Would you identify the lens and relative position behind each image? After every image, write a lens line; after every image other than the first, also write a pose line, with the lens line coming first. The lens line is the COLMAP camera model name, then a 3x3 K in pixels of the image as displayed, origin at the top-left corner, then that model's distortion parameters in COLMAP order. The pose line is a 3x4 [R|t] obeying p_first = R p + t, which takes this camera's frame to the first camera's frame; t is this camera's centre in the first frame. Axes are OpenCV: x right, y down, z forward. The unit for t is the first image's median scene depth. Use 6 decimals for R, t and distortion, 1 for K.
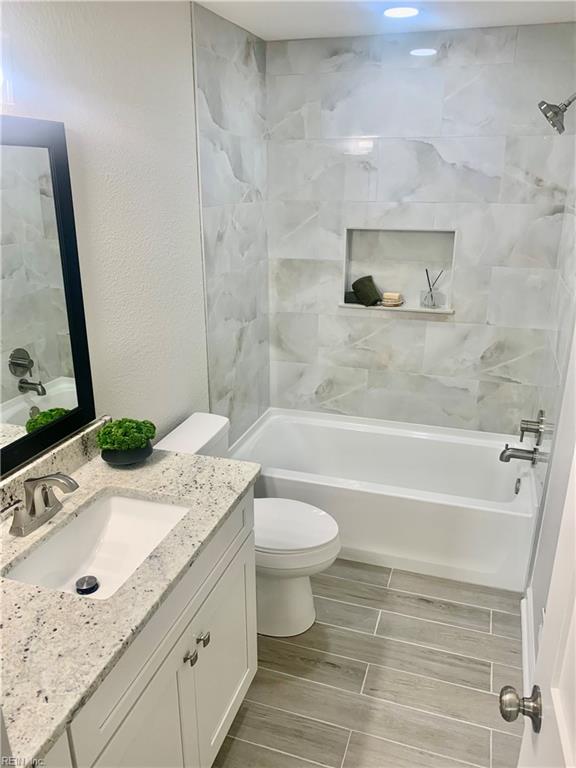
lens RADIAL K [[589.8, 0, 288.3], [0, 589.8, 379.5], [0, 0, 1]] dist [0.052437, -0.071685]
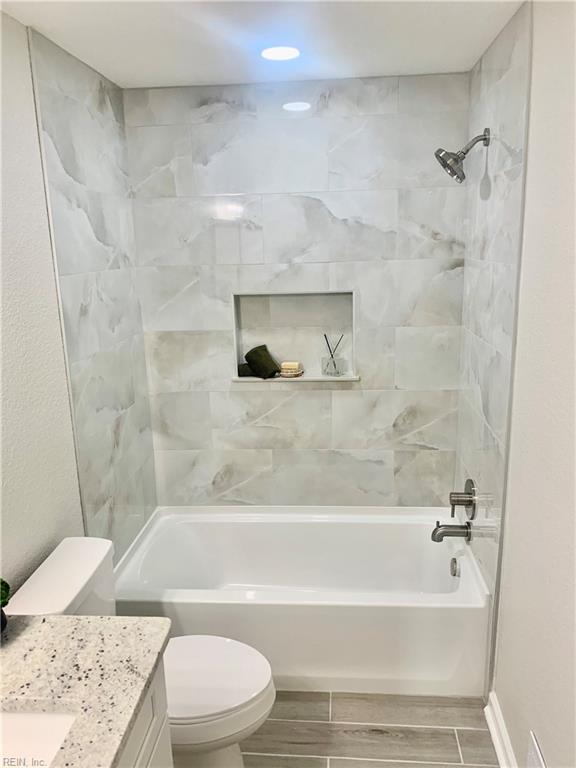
lens RADIAL K [[589.8, 0, 287.6], [0, 589.8, 381.3], [0, 0, 1]] dist [0.052437, -0.071685]
pose [[0.972325, -0.081265, 0.219044, -0.029262], [0.104365, 0.989893, -0.096020, -0.038043], [-0.209027, 0.116223, 0.970979, 0.162557]]
